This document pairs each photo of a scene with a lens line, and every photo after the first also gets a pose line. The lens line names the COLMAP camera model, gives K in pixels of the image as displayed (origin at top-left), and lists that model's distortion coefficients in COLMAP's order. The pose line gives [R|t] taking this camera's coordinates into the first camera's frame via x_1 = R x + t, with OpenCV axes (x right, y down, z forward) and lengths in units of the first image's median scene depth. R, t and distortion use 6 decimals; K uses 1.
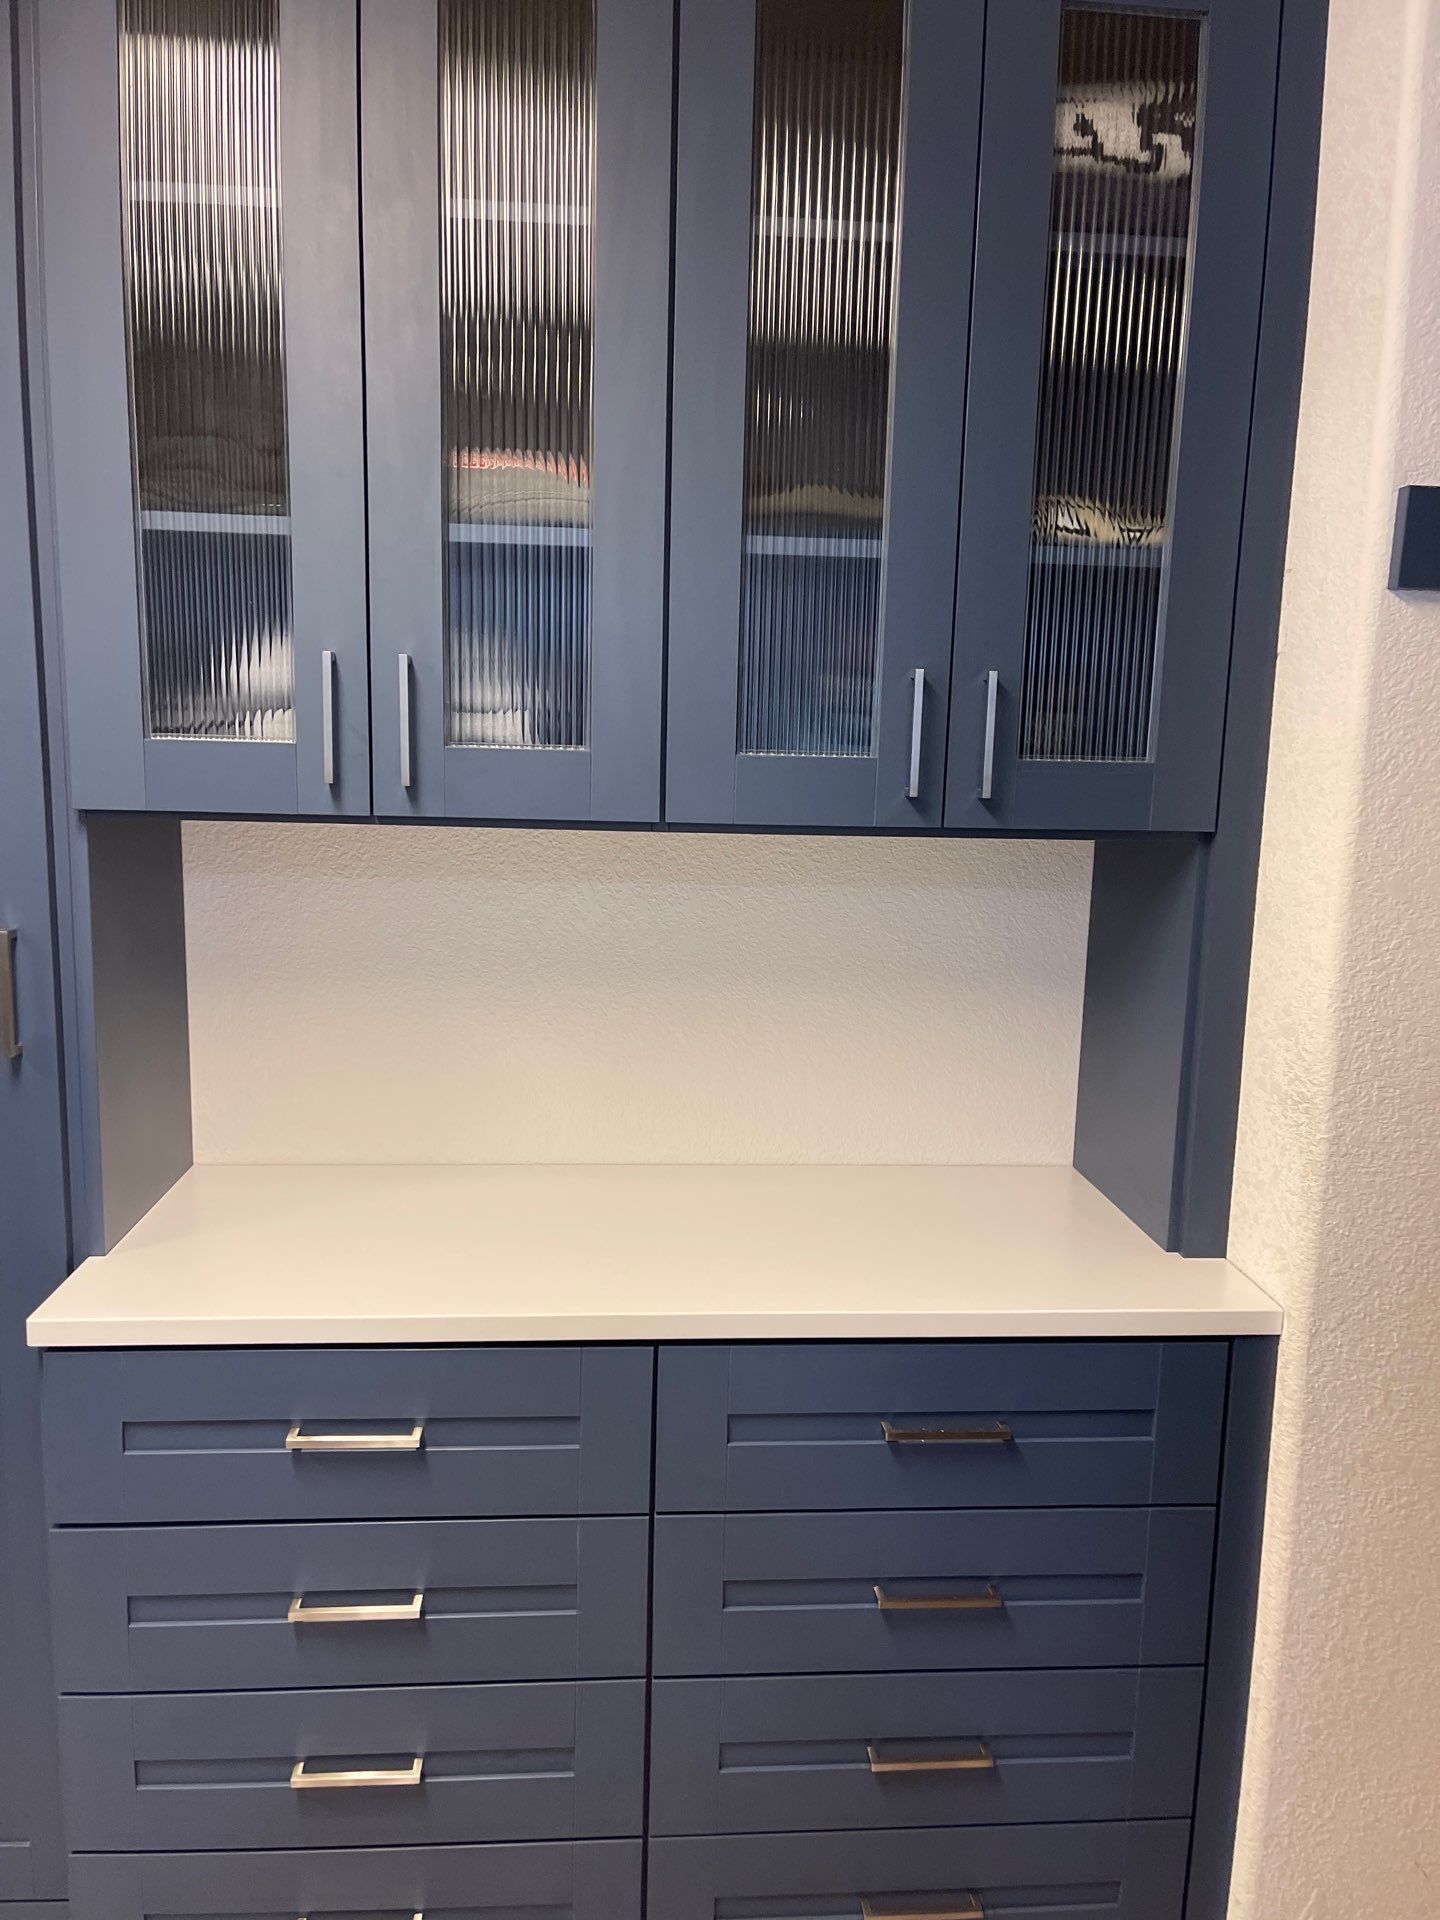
lens RADIAL K [[1460.5, 0, 706.6], [0, 1460.5, 968.0], [0, 0, 1]] dist [0.056231, -0.076110]
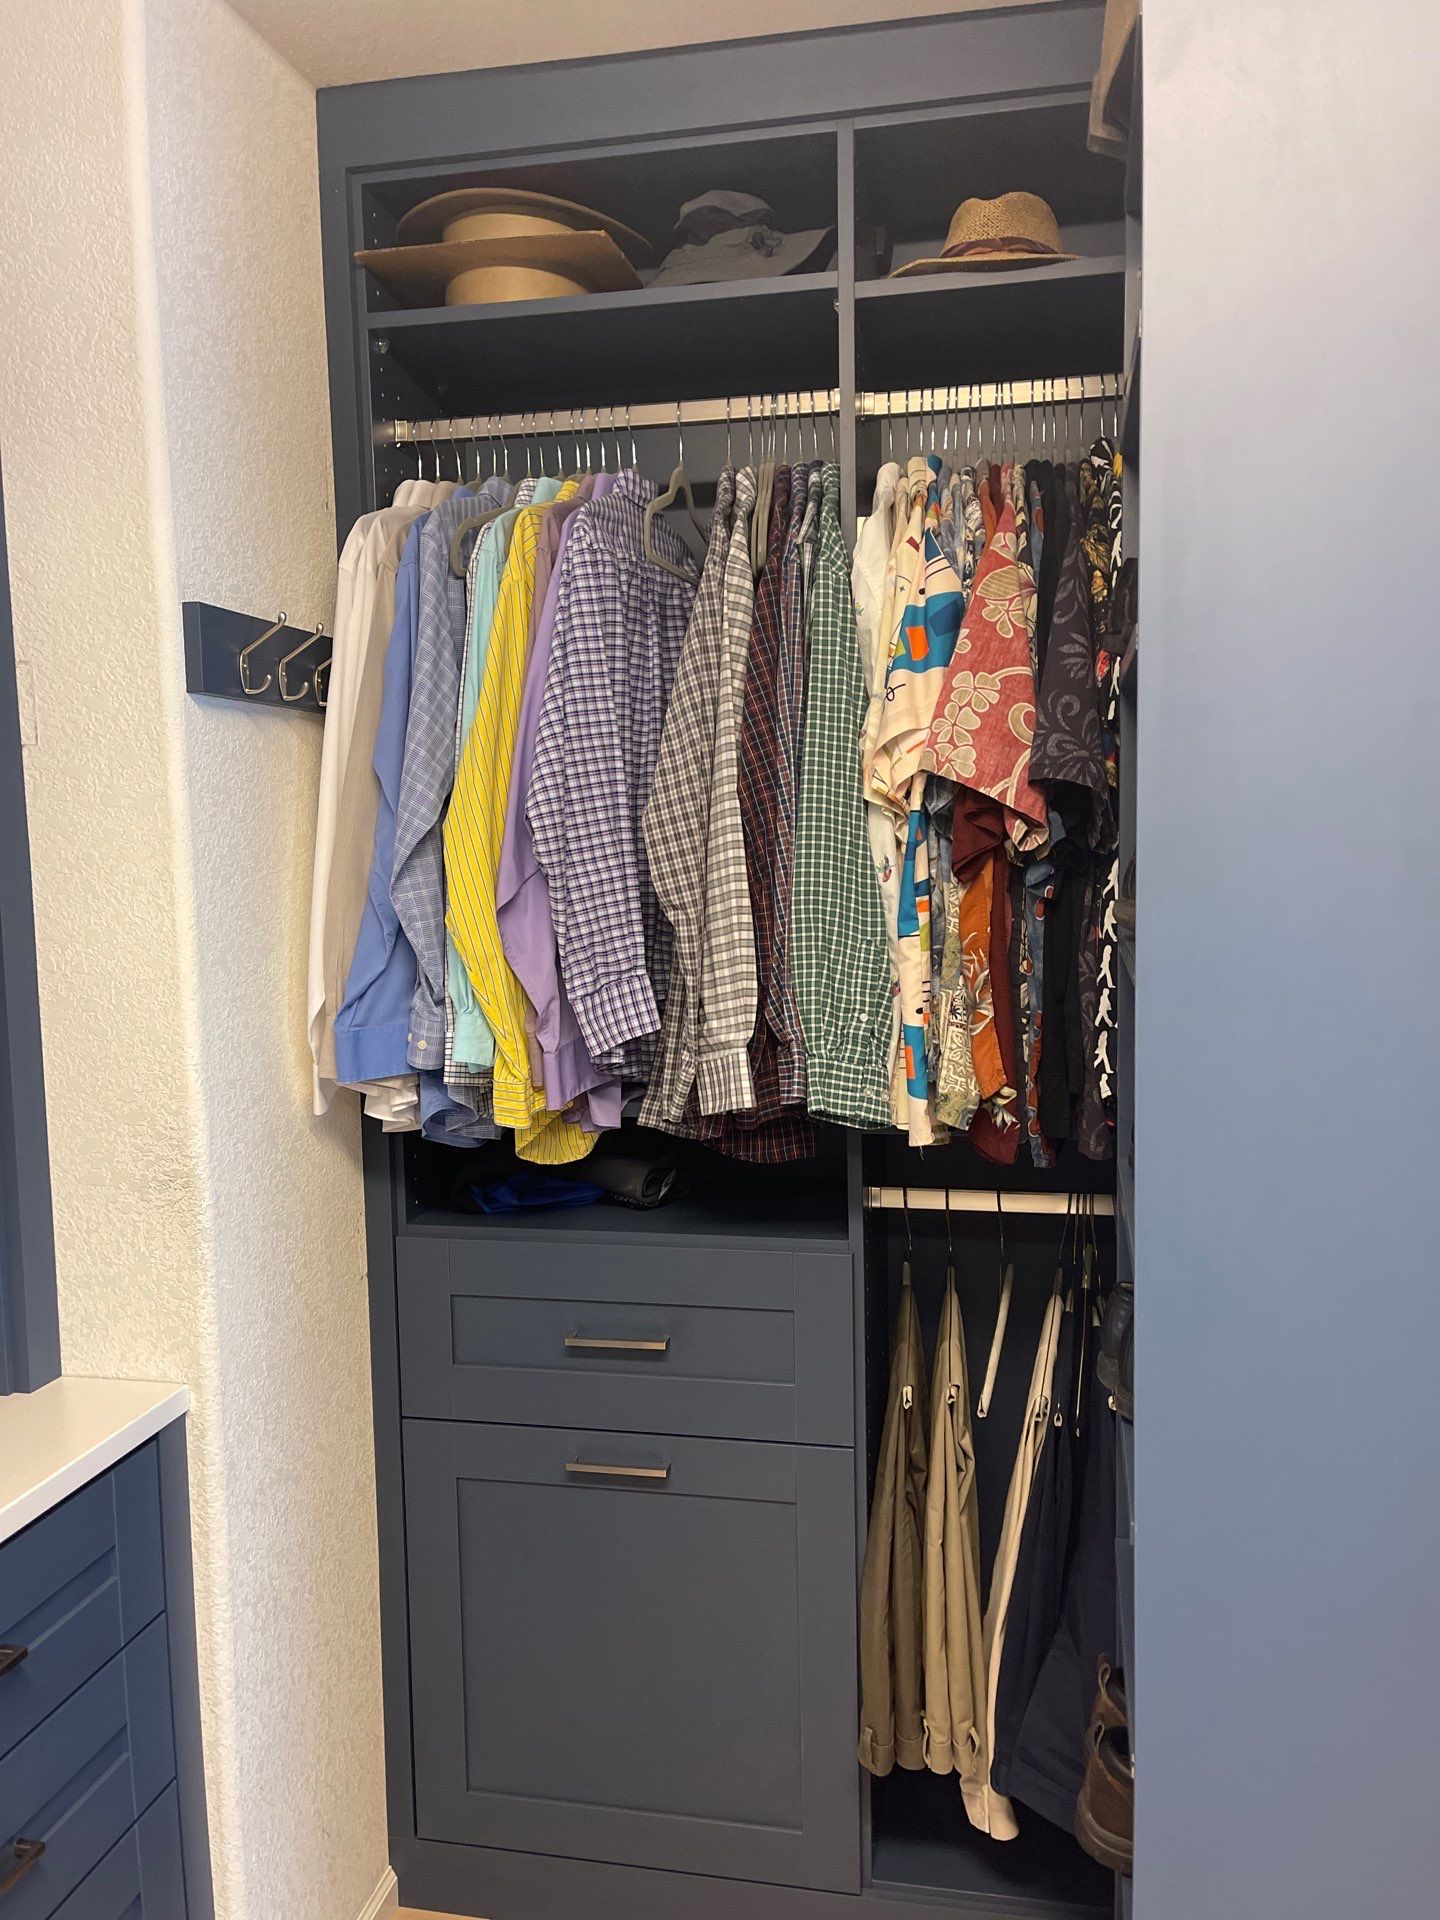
lens RADIAL K [[1463.1, 0, 720.0], [0, 1463.1, 960.0], [0, 0, 1]] dist [0.067161, -0.073400]
pose [[0.277943, -0.118329, 0.953282, -0.453338], [0.181403, 0.980994, 0.068878, -0.060930], [-0.943314, 0.153784, 0.294126, 0.309164]]
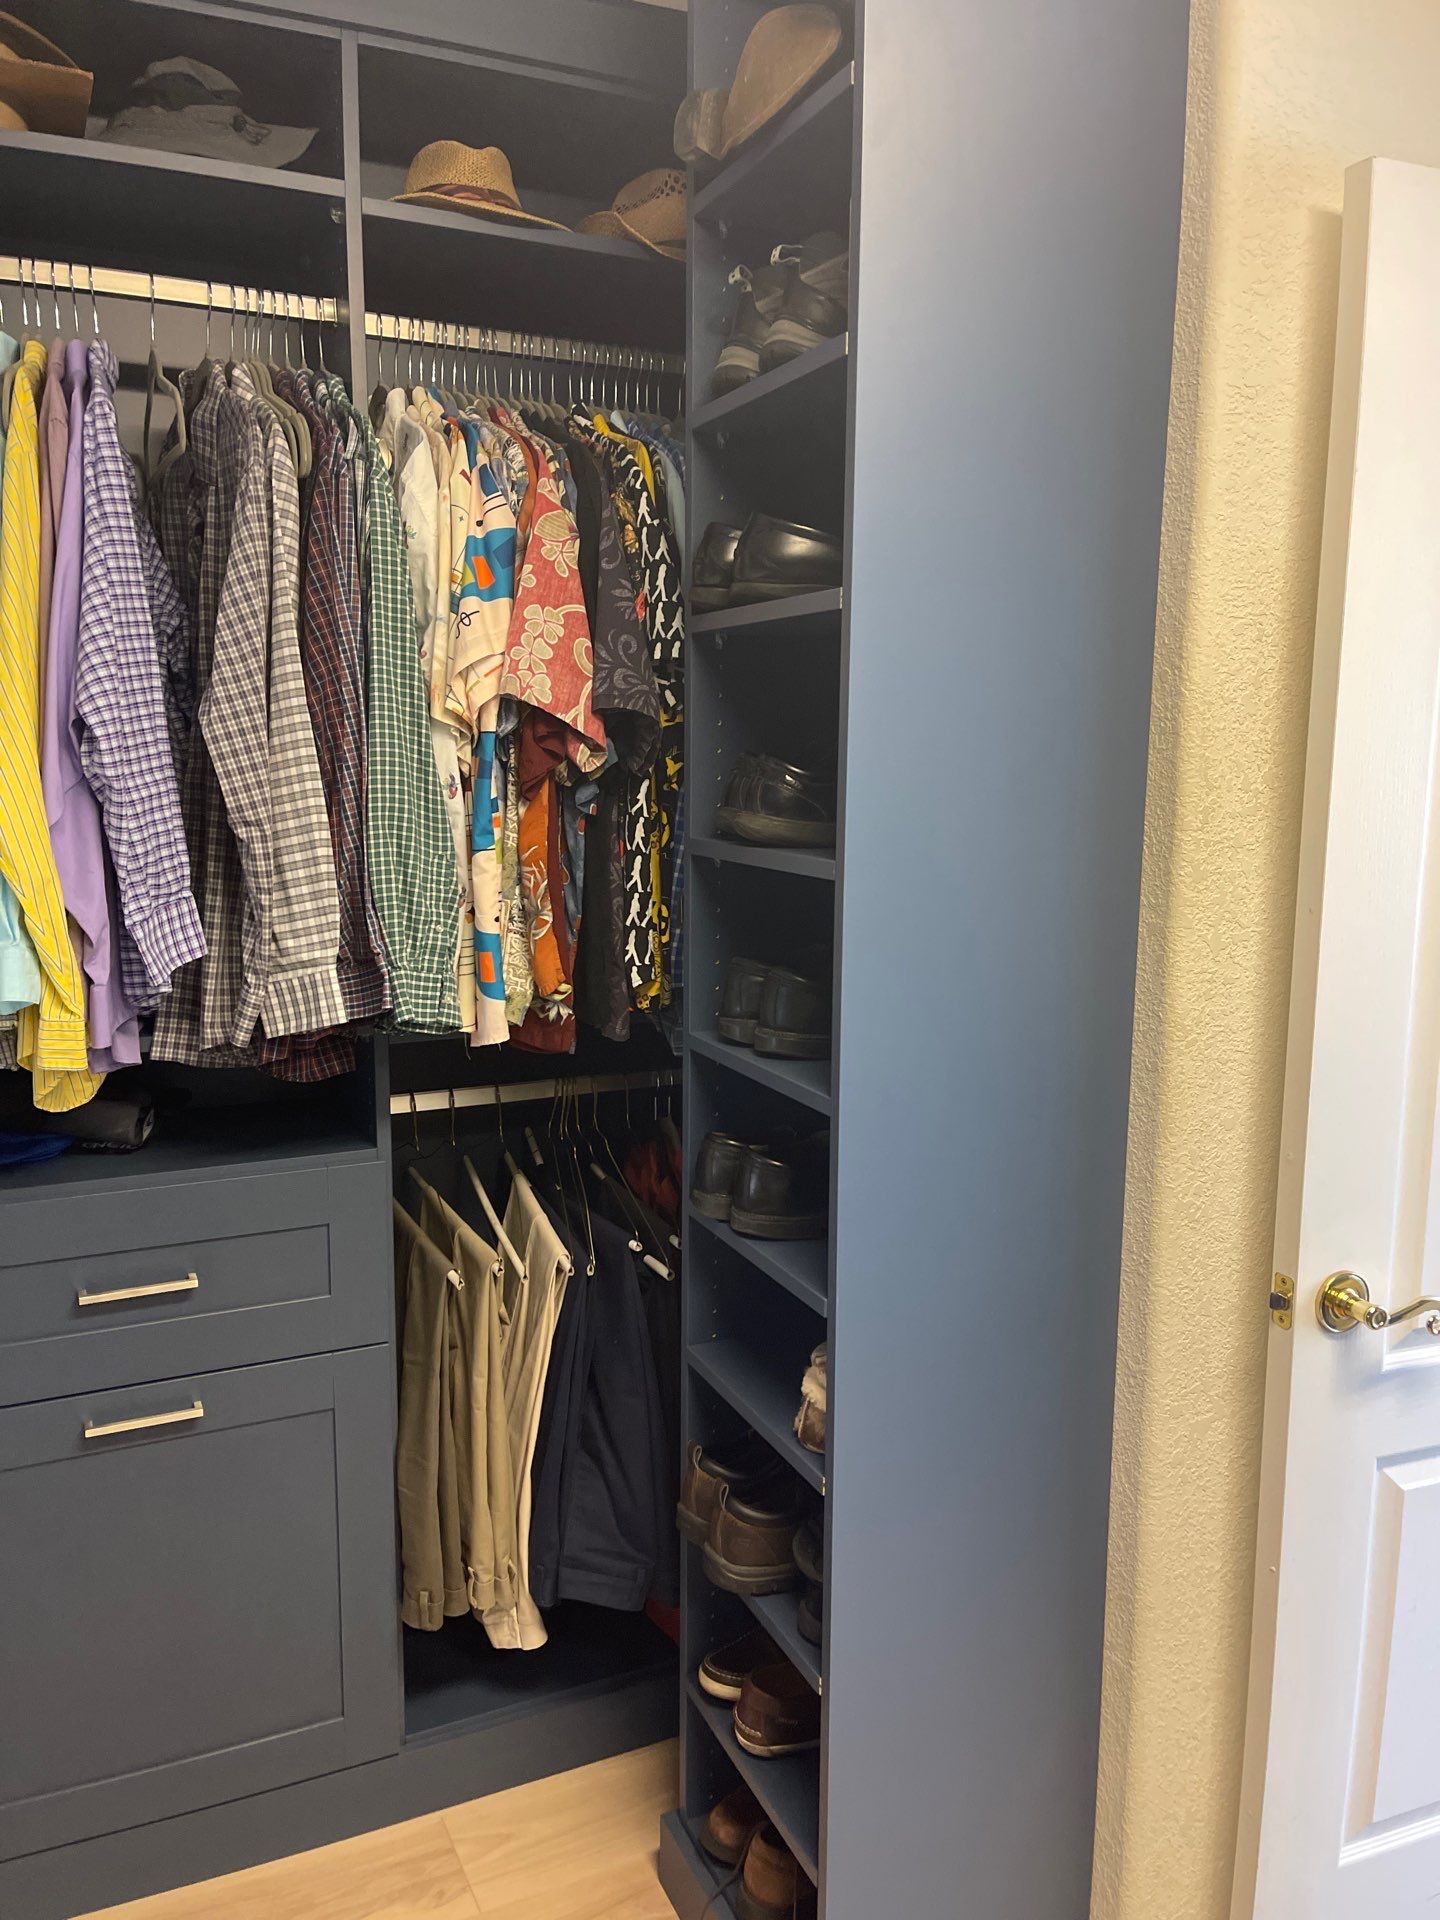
lens RADIAL K [[1442.2, 0, 716.6], [0, 1442.2, 978.4], [0, 0, 1]] dist [0.078702, -0.108907]
pose [[-0.358788, -0.170983, 0.917625, -0.513820], [0.135506, 0.963124, 0.232444, -0.119439], [-0.923531, 0.207742, -0.322388, 0.697143]]
